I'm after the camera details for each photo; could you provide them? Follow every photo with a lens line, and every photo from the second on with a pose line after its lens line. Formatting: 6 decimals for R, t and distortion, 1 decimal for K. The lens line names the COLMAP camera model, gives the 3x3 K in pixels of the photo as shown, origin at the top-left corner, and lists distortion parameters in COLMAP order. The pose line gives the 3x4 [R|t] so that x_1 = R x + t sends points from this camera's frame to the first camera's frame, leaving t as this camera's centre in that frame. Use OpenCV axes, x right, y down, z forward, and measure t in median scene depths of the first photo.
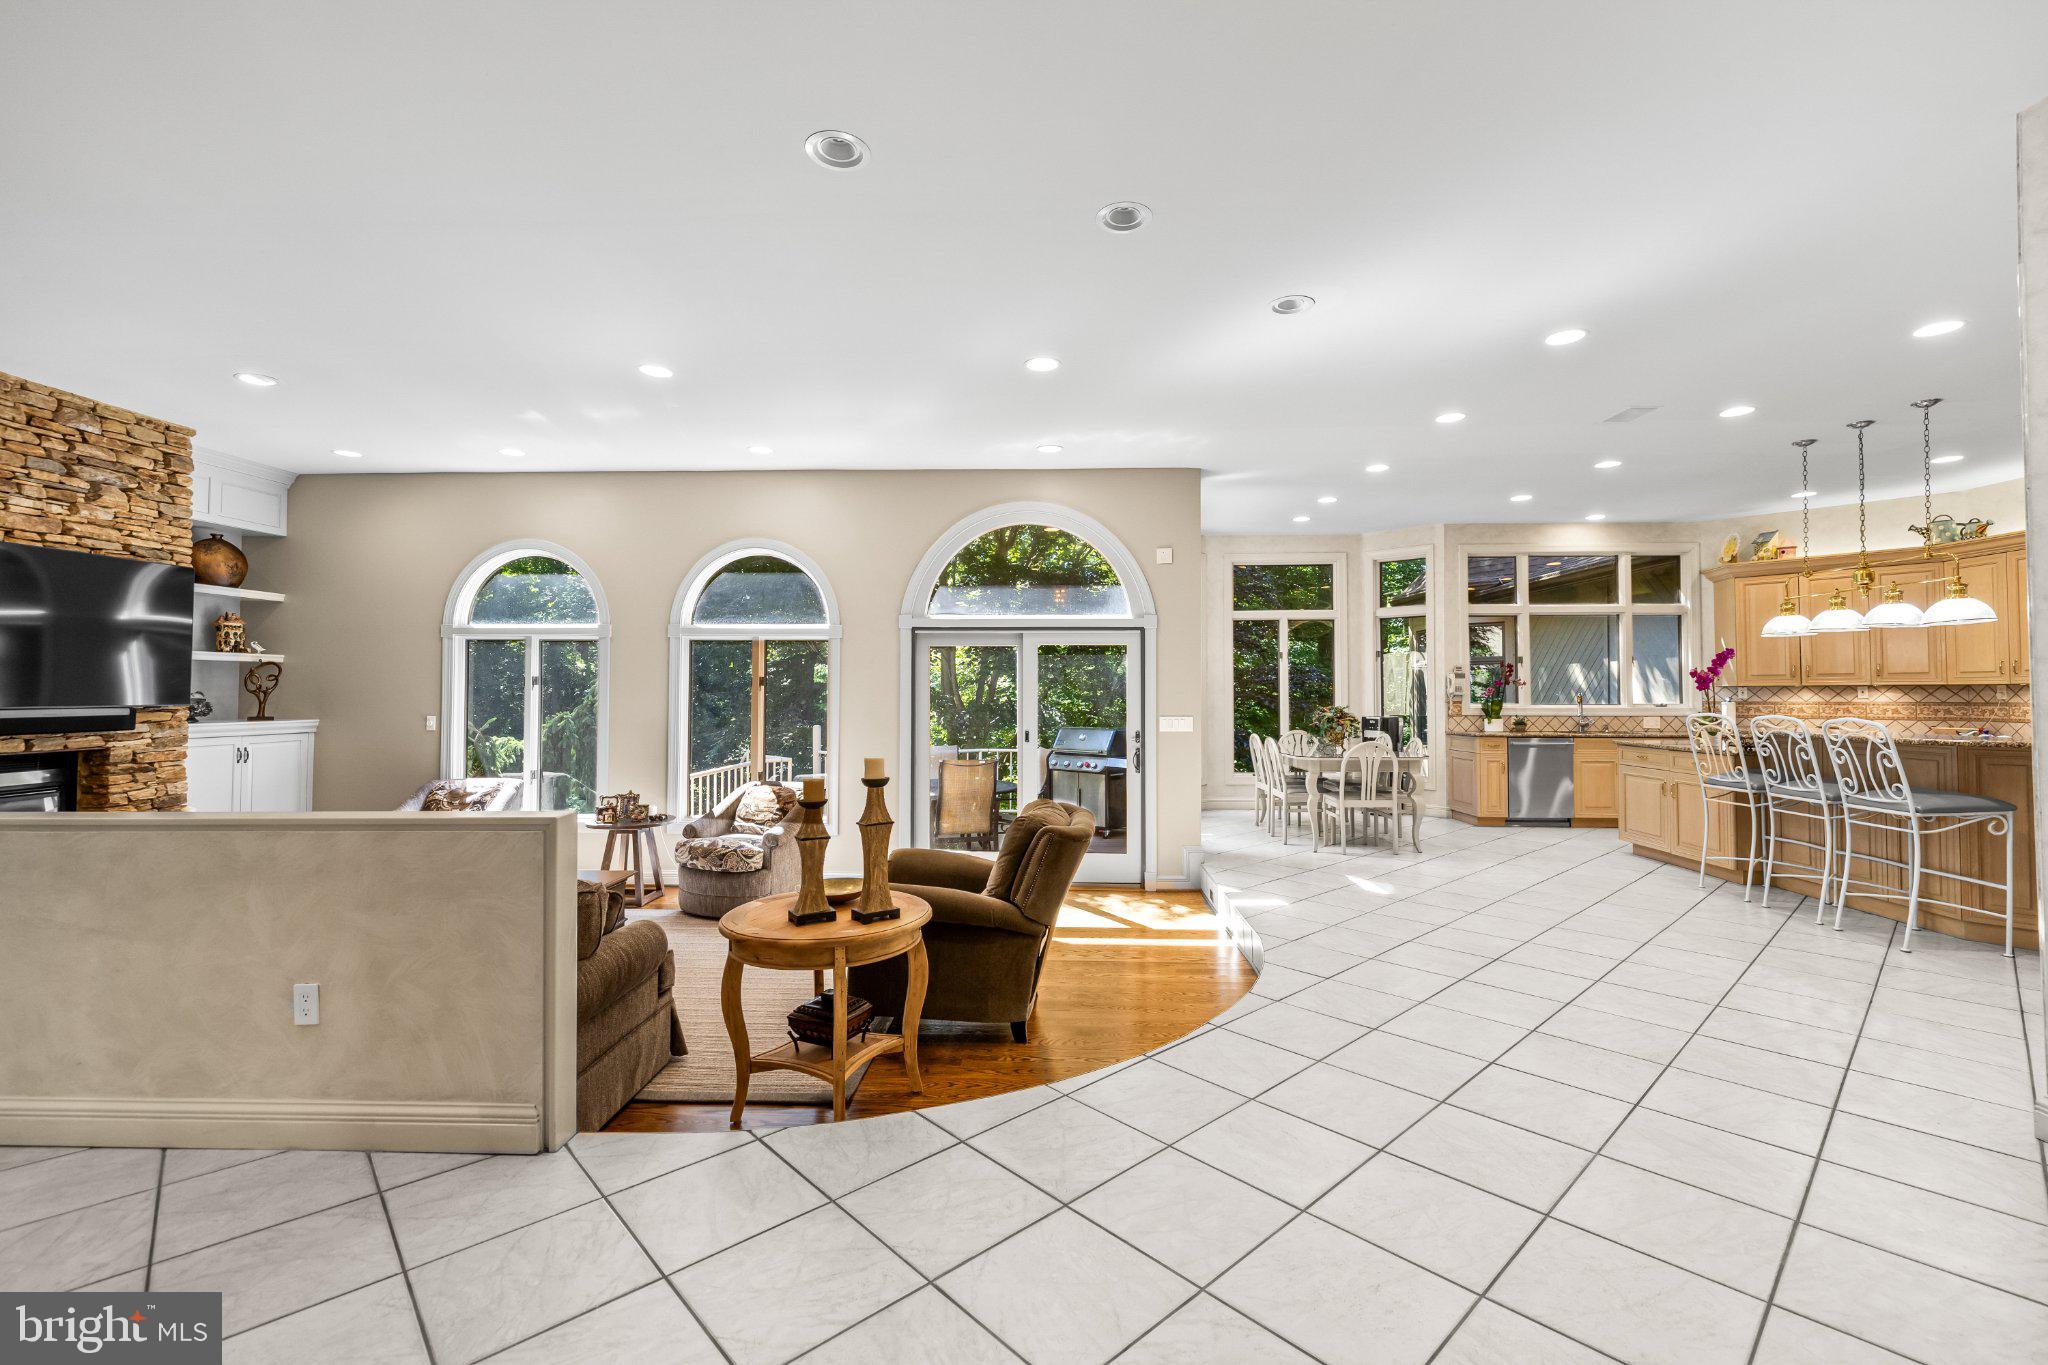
lens RADIAL K [[859.3, 0, 1037.0], [0, 859.3, 673.4], [0, 0, 1]] dist [0.001996, -0.000122]
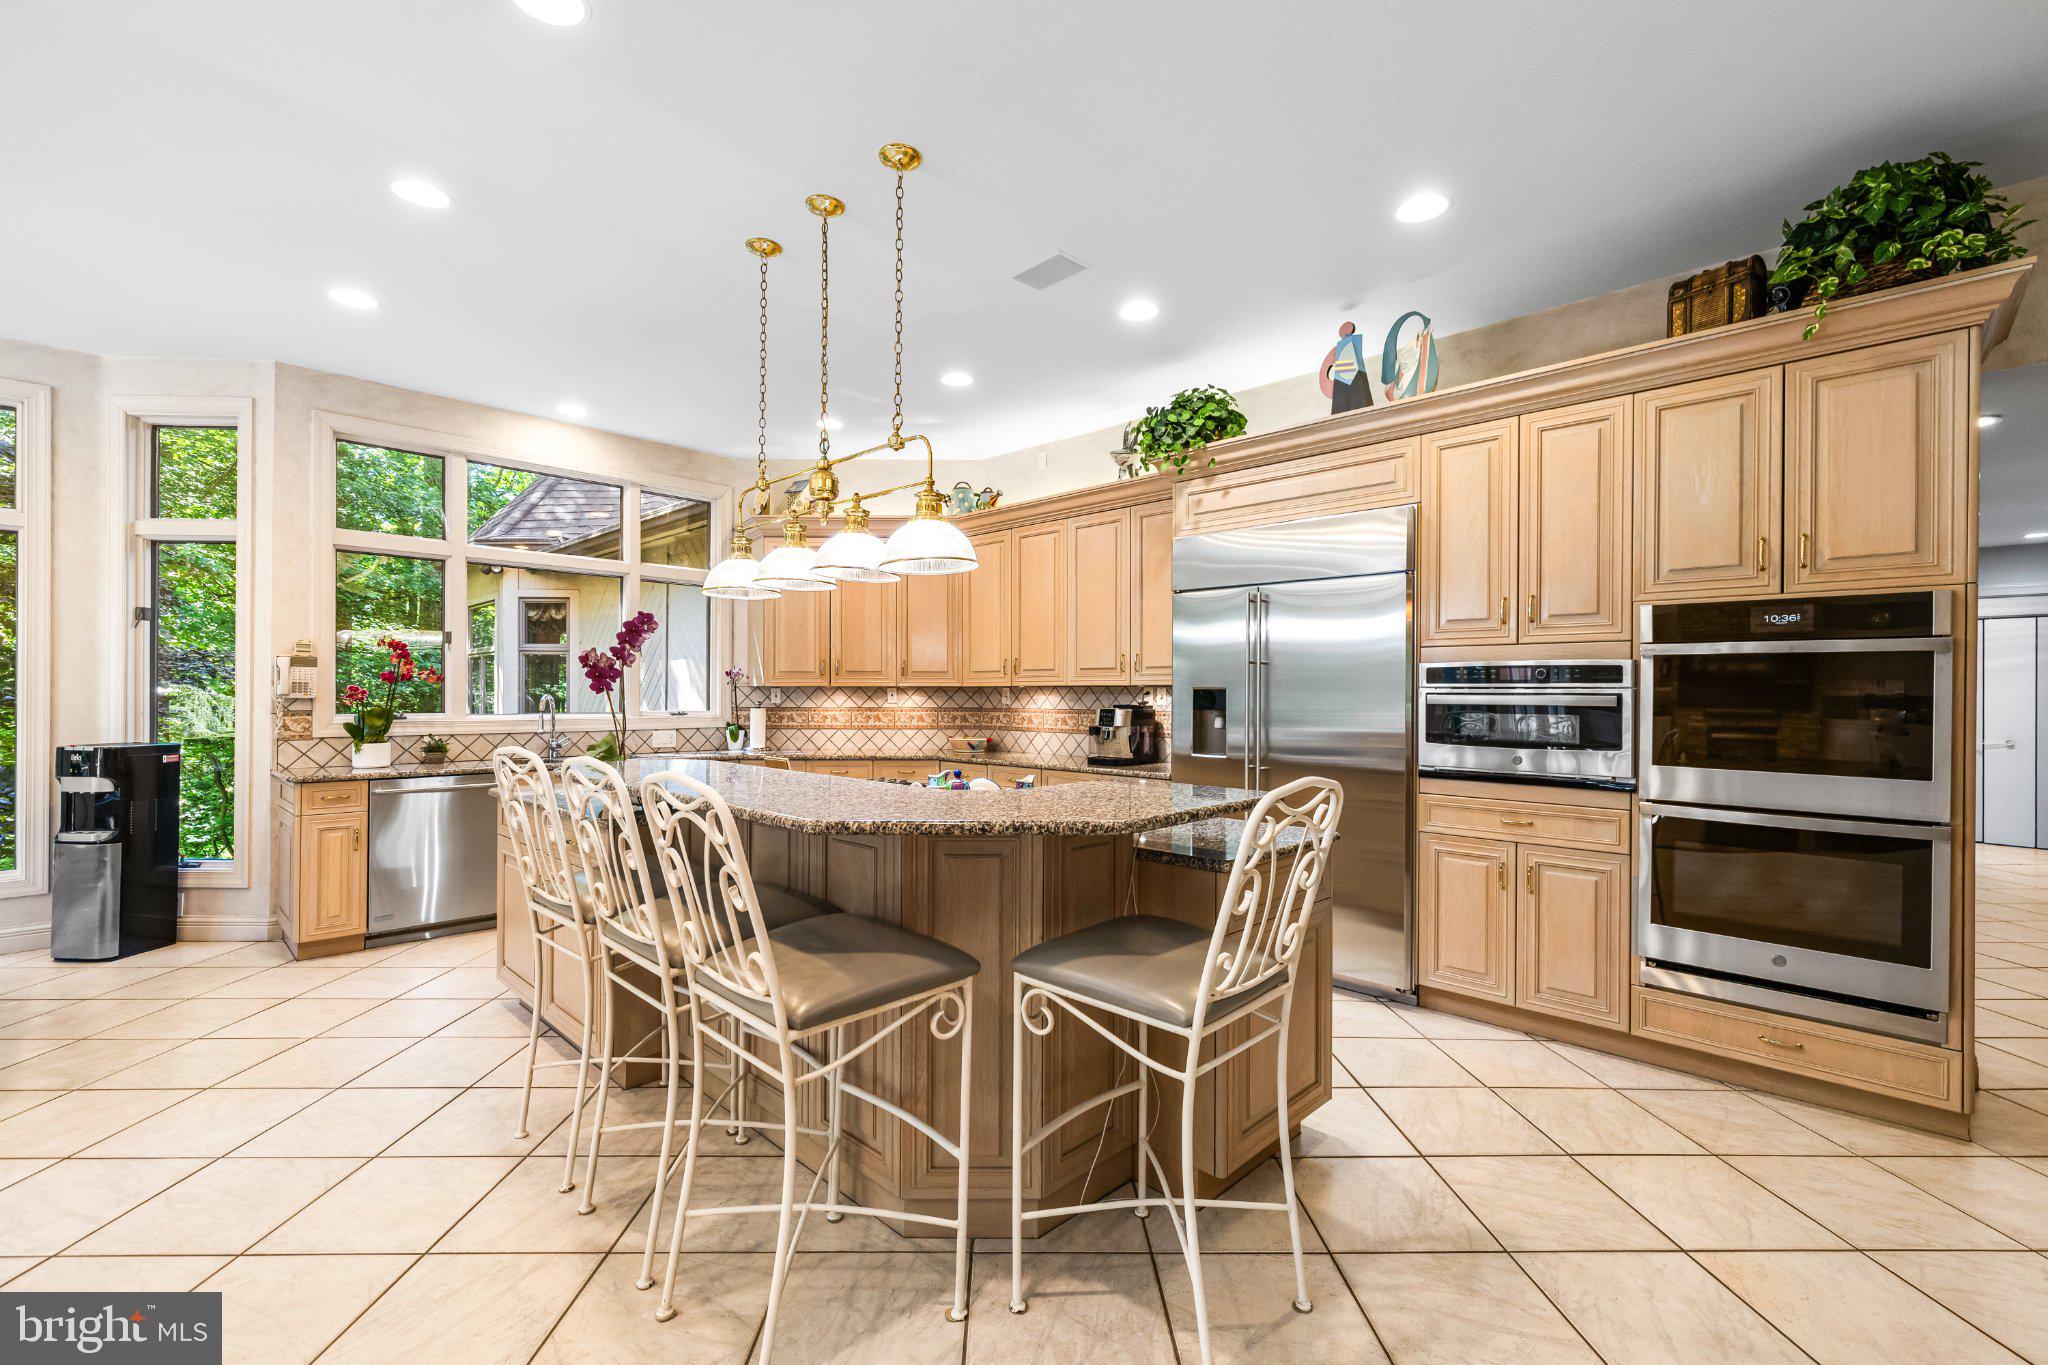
lens RADIAL K [[867.1, 0, 1017.2], [0, 867.1, 691.3], [0, 0, 1]] dist [0.000900, -0.000071]
pose [[0.672279, 0.005102, 0.740280, 0.526499], [-0.020631, 0.999717, 0.011845, 0.007354], [-0.740010, -0.023236, 0.672194, 0.442933]]
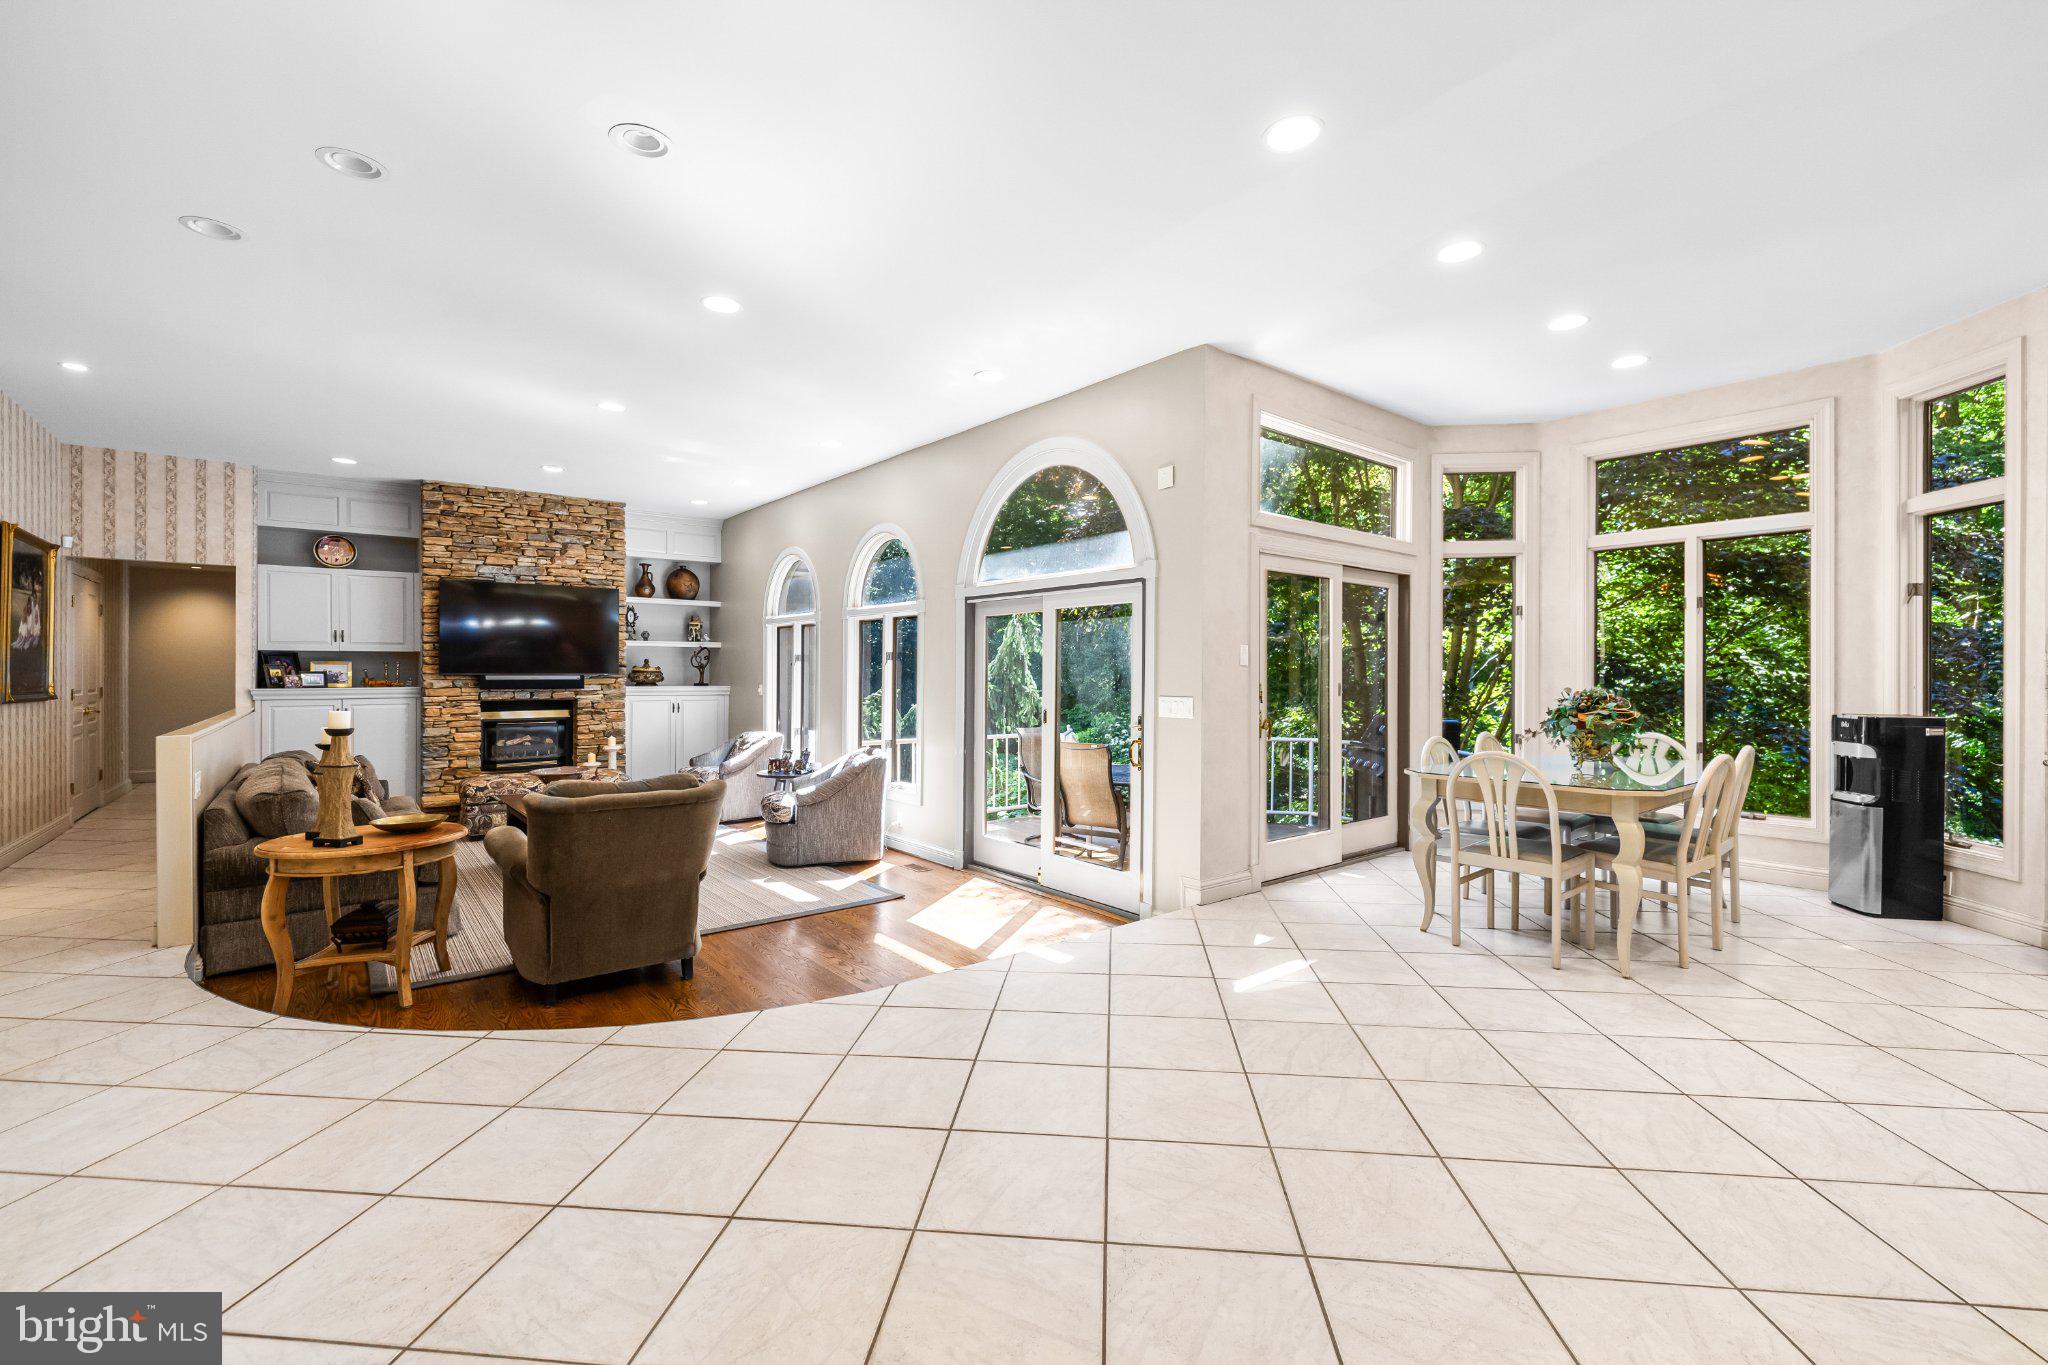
lens RADIAL K [[863.4, 0, 1035.8], [0, 863.4, 670.7], [0, 0, 1]] dist [0.002664, 0.000217]
pose [[0.663948, 0.000143, -0.747779, 0.621805], [0.012036, 0.999868, 0.010879, 0.018185], [0.747682, -0.016224, 0.663859, 0.422429]]
